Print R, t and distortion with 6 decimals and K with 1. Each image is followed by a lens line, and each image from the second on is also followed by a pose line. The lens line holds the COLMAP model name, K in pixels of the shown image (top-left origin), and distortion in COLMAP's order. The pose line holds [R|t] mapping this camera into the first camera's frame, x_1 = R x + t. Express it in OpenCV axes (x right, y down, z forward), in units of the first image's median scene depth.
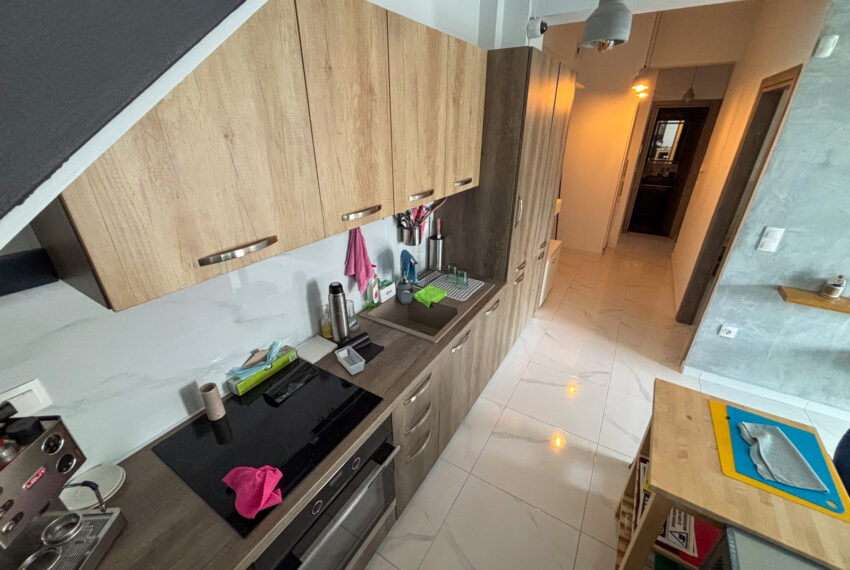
lens RADIAL K [[343.5, 0, 424.5], [0, 343.5, 285.1], [0, 0, 1]] dist [0.001345, -0.000387]
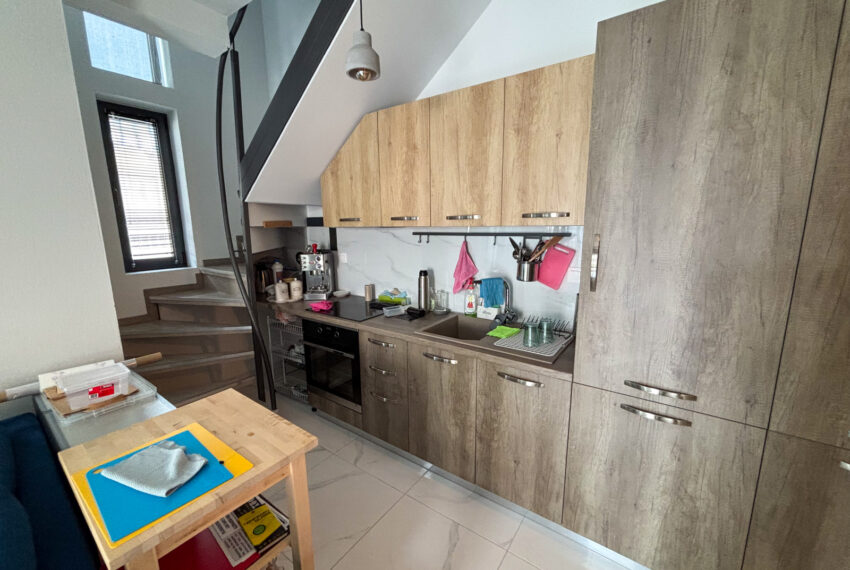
lens RADIAL K [[343.5, 0, 424.5], [0, 343.5, 285.1], [0, 0, 1]] dist [0.001345, -0.000387]
pose [[-0.065104, 0.180274, -0.981459, 0.929287], [-0.415368, 0.889393, 0.190917, -0.177165], [0.907321, 0.420096, 0.016977, 0.747243]]
